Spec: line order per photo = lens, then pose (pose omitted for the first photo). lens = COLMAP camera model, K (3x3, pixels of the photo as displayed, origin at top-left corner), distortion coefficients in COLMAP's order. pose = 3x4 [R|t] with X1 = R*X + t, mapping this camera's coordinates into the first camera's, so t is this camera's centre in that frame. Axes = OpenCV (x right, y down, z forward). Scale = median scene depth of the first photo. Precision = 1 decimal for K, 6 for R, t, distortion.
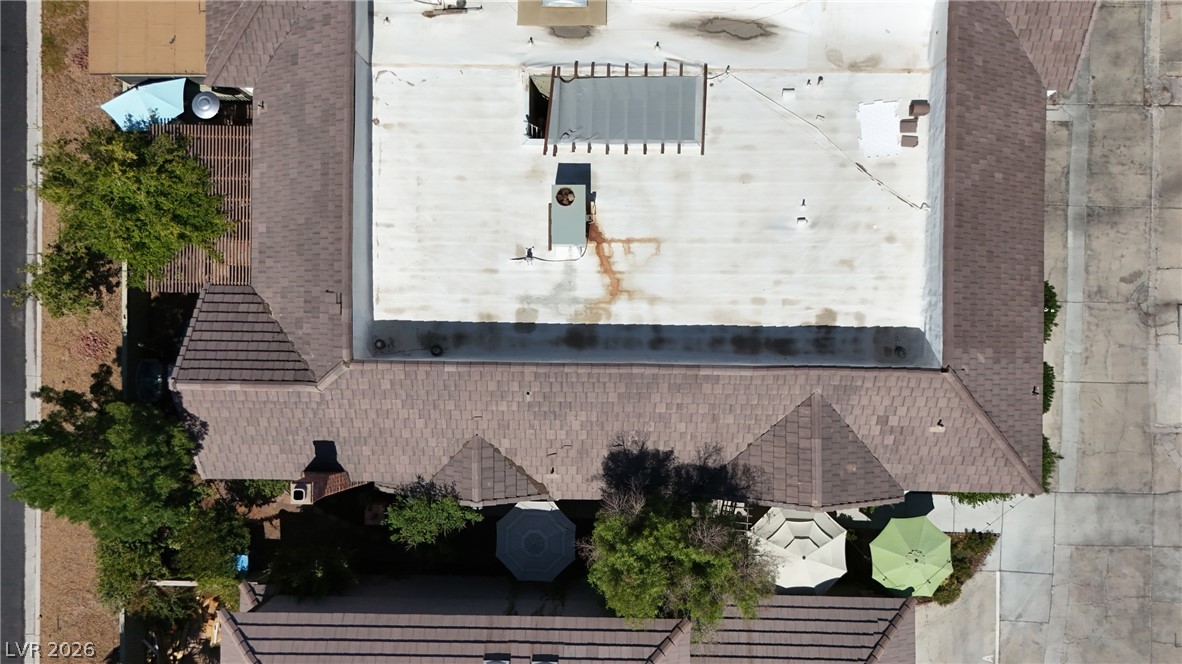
lens RADIAL K [[880.7, 0, 591.0], [0, 880.7, 332.0], [0, 0, 1]] dist [0.081726, -0.115917]
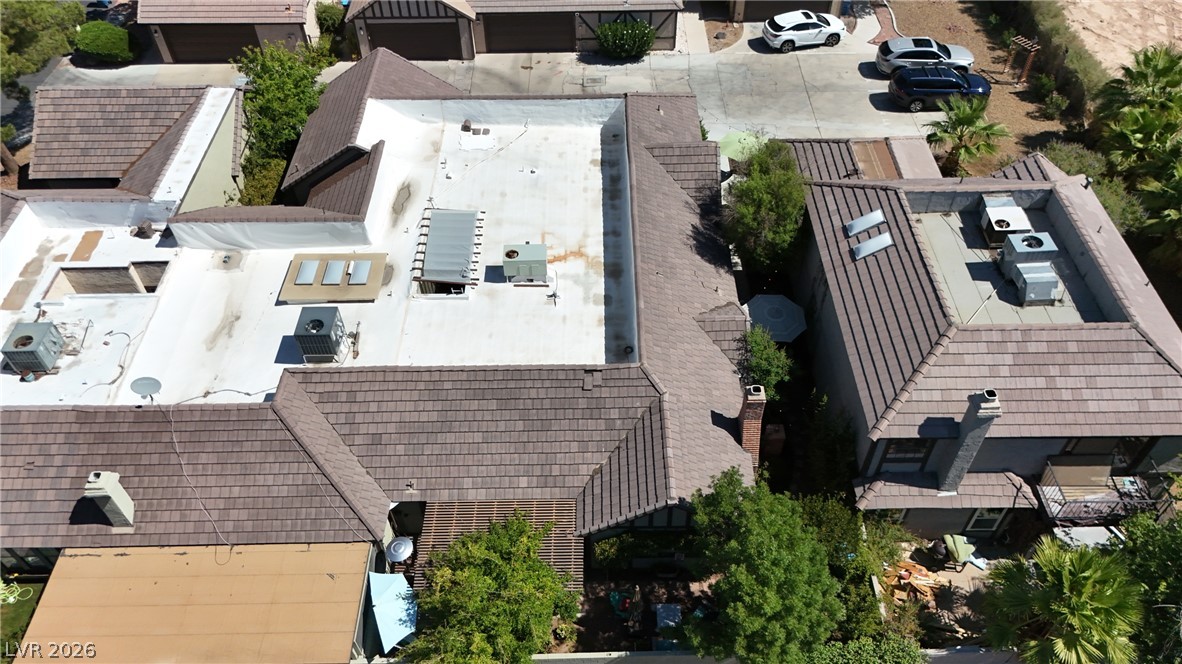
lens RADIAL K [[880.7, 0, 591.0], [0, 880.7, 332.0], [0, 0, 1]] dist [0.081726, -0.115917]
pose [[-0.017371, -0.709996, 0.703991, -1.029332], [0.999827, -0.016992, 0.007534, -0.040788], [0.006613, 0.704001, 0.710169, 0.108827]]
